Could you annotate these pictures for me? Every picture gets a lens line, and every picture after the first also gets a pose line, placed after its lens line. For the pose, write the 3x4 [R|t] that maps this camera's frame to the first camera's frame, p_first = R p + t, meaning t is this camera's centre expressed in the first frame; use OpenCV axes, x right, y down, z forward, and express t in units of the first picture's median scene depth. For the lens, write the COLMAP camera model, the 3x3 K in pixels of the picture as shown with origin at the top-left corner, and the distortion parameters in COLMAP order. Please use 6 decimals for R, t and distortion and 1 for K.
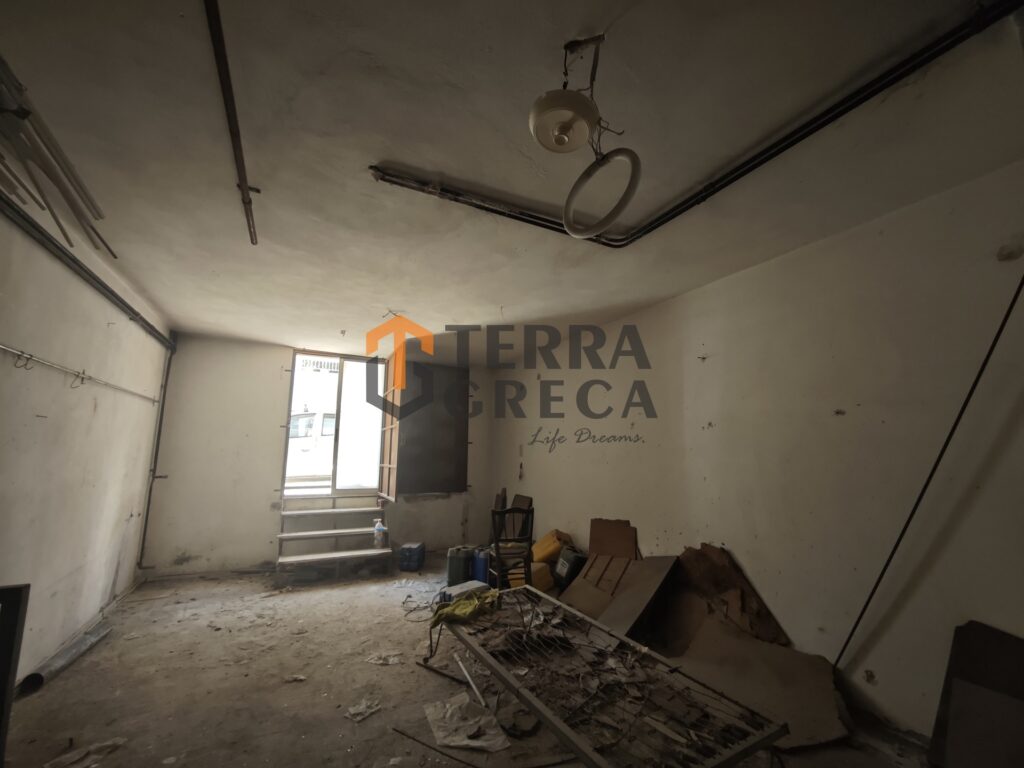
lens RADIAL K [[423.7, 0, 511.7], [0, 423.7, 384.9], [0, 0, 1]] dist [-0.006293, 0.002986]
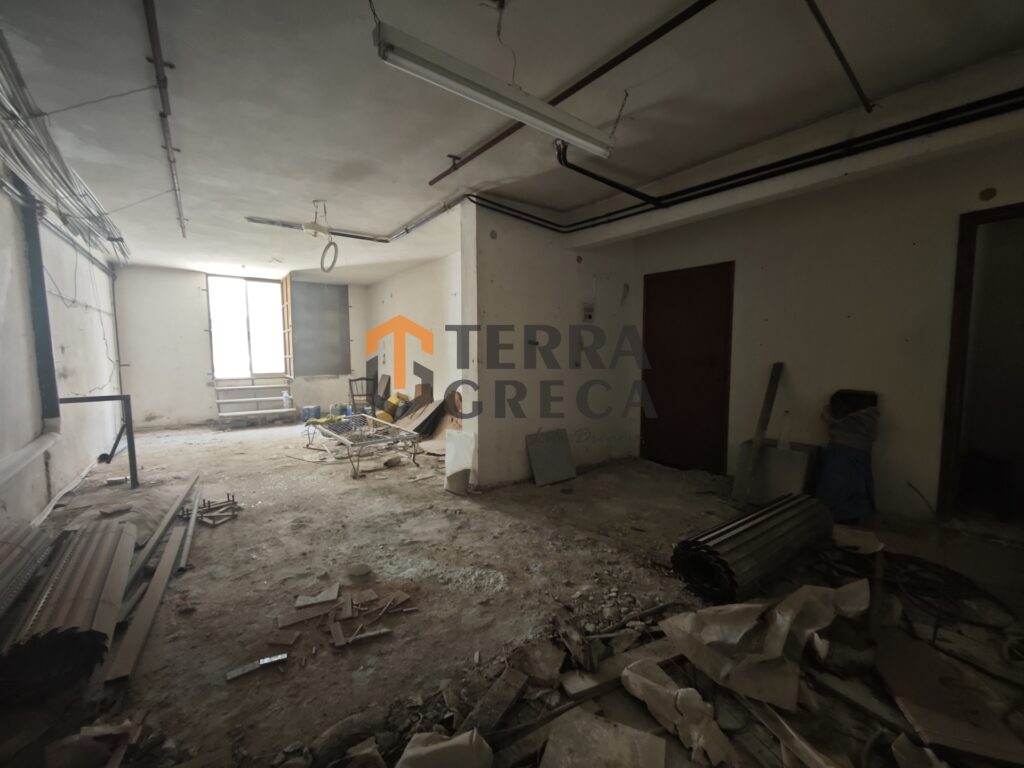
lens RADIAL K [[423.7, 0, 513.4], [0, 423.7, 386.3], [0, 0, 1]] dist [-0.006293, 0.002986]
pose [[0.987513, -0.023275, 0.155810, 0.443540], [-0.015374, 0.970068, 0.242346, -0.139698], [-0.156787, -0.241716, 0.957597, -0.999170]]
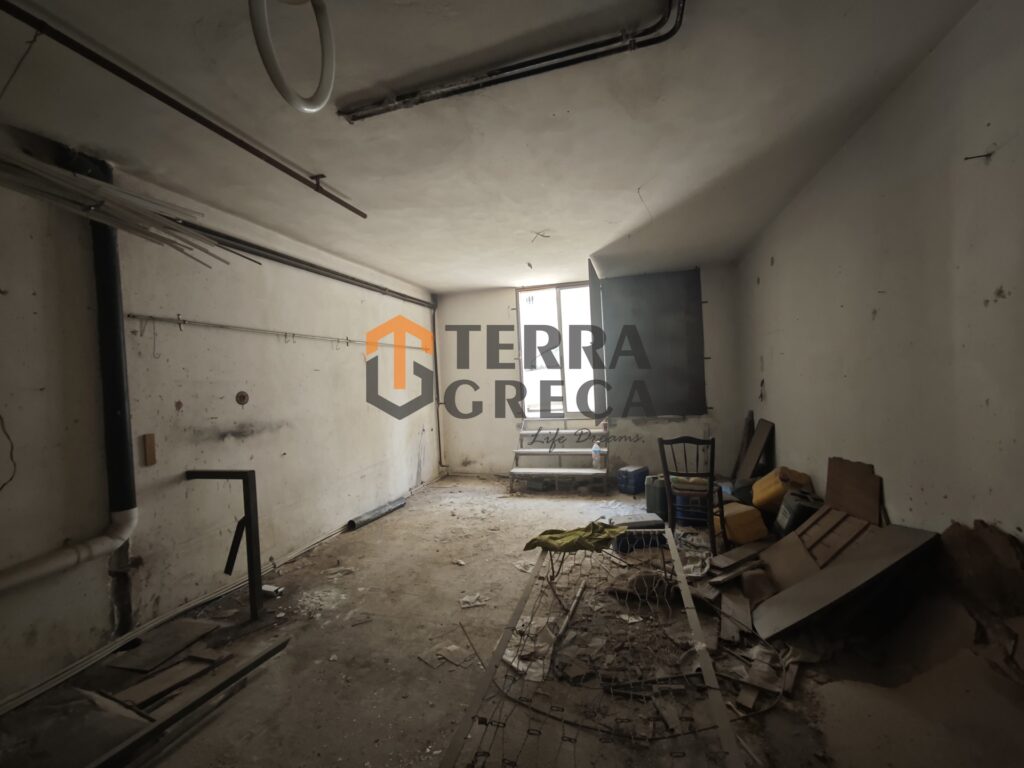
lens RADIAL K [[423.7, 0, 511.0], [0, 423.7, 385.0], [0, 0, 1]] dist [-0.006293, 0.002986]
pose [[0.721835, -0.038486, -0.690995, 0.419543], [0.166603, 0.978753, 0.119526, 0.048012], [0.671713, -0.201400, 0.712910, 0.270460]]
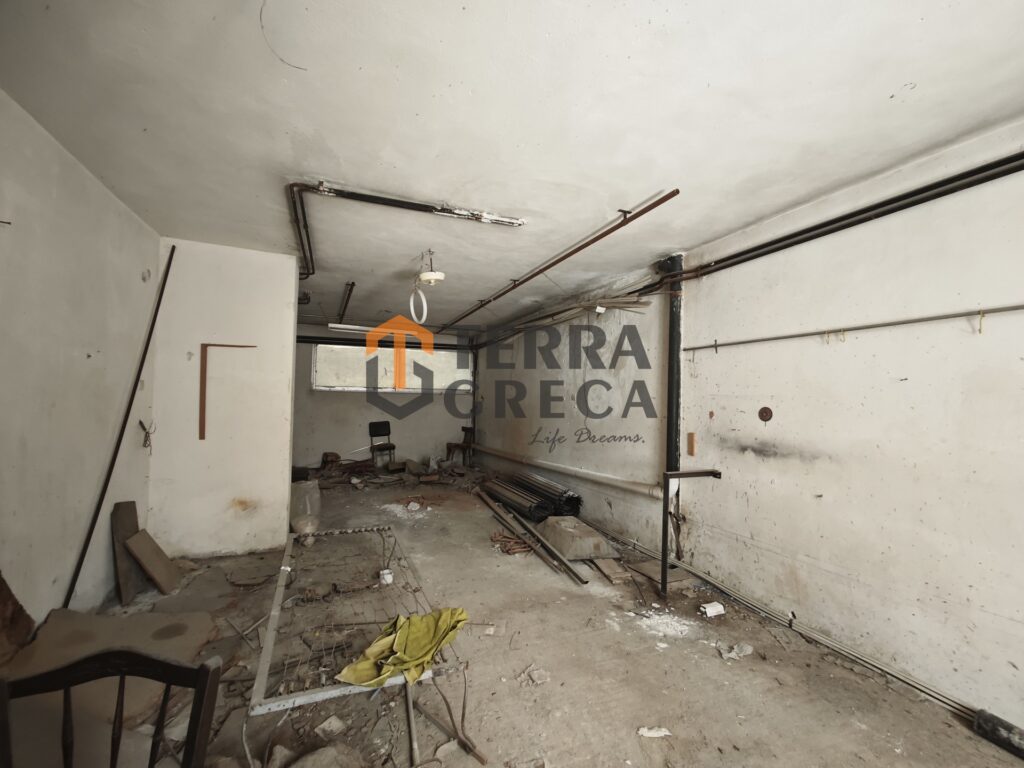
lens RADIAL K [[423.7, 0, 511.8], [0, 423.7, 384.8], [0, 0, 1]] dist [-0.006293, 0.002986]
pose [[-0.996627, -0.026671, 0.077605, -0.271988], [-0.040954, 0.981174, -0.188734, 0.233311], [-0.071110, -0.191276, -0.978957, 1.558634]]
